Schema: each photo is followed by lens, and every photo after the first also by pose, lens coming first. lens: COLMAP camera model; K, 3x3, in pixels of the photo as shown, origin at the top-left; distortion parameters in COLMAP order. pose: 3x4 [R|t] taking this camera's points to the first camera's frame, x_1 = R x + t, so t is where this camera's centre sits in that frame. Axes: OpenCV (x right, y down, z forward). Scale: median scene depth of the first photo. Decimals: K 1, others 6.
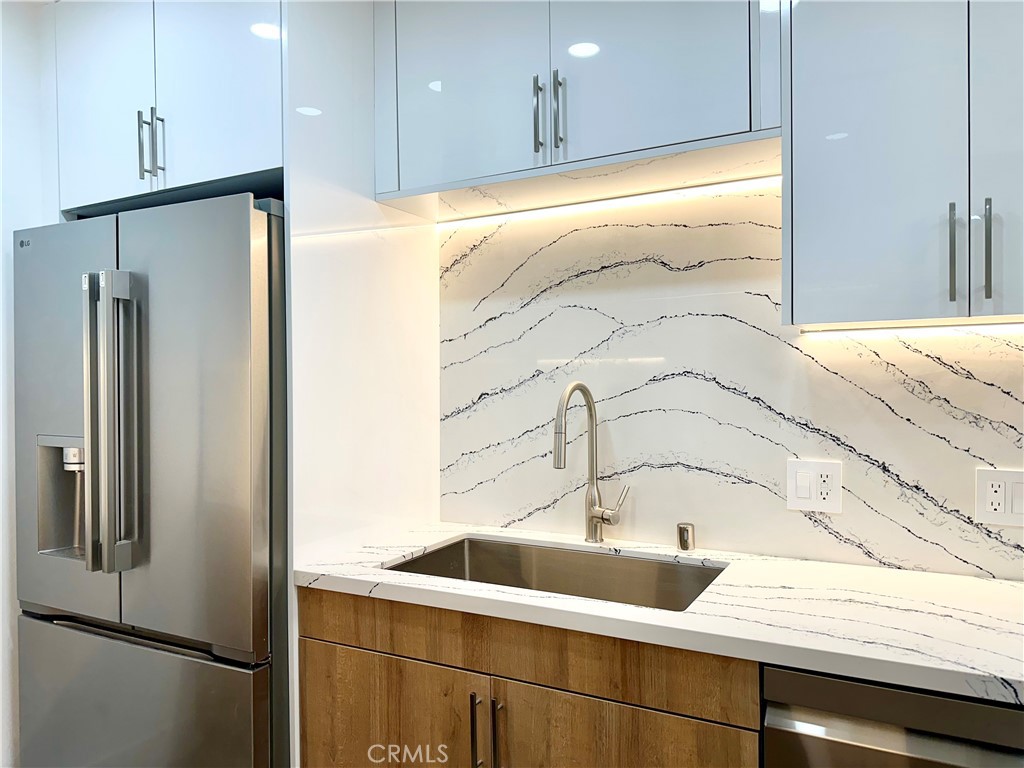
lens RADIAL K [[721.4, 0, 512.0], [0, 721.4, 384.0], [0, 0, 1]] dist [0.142752, -0.225975]
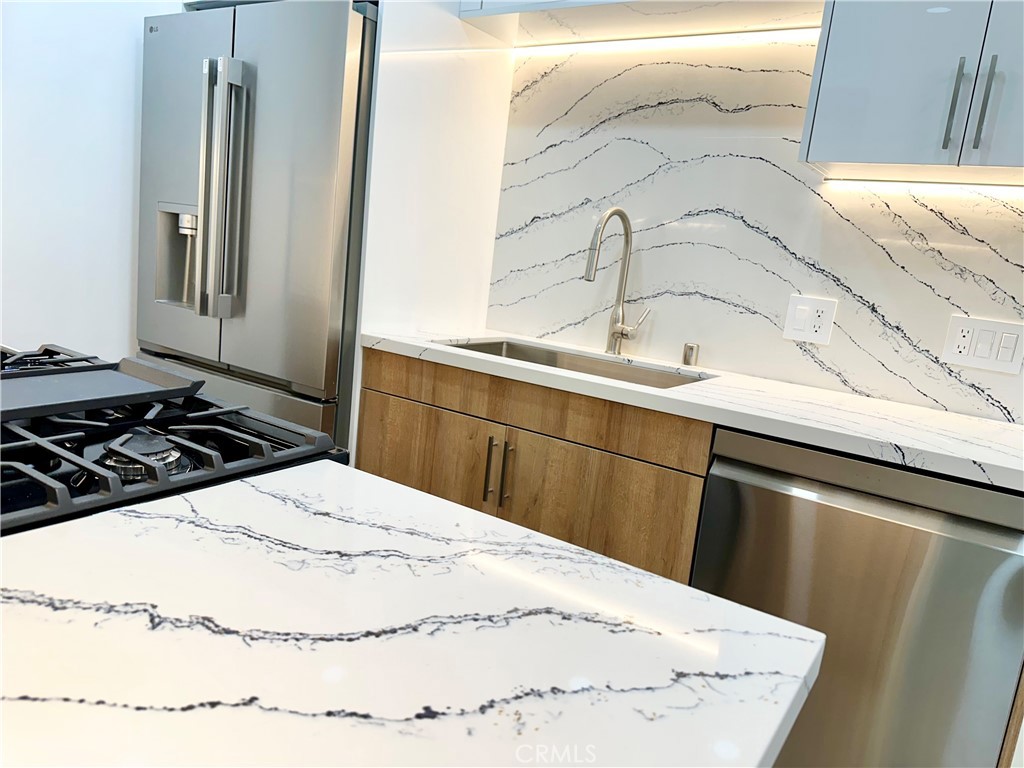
lens RADIAL K [[721.4, 0, 512.0], [0, 721.4, 384.0], [0, 0, 1]] dist [0.142752, -0.225975]
pose [[0.987633, 0.137349, -0.075602, 0.052680], [-0.122557, 0.977080, 0.174055, 0.090015], [0.097776, -0.162637, 0.981829, -0.172728]]
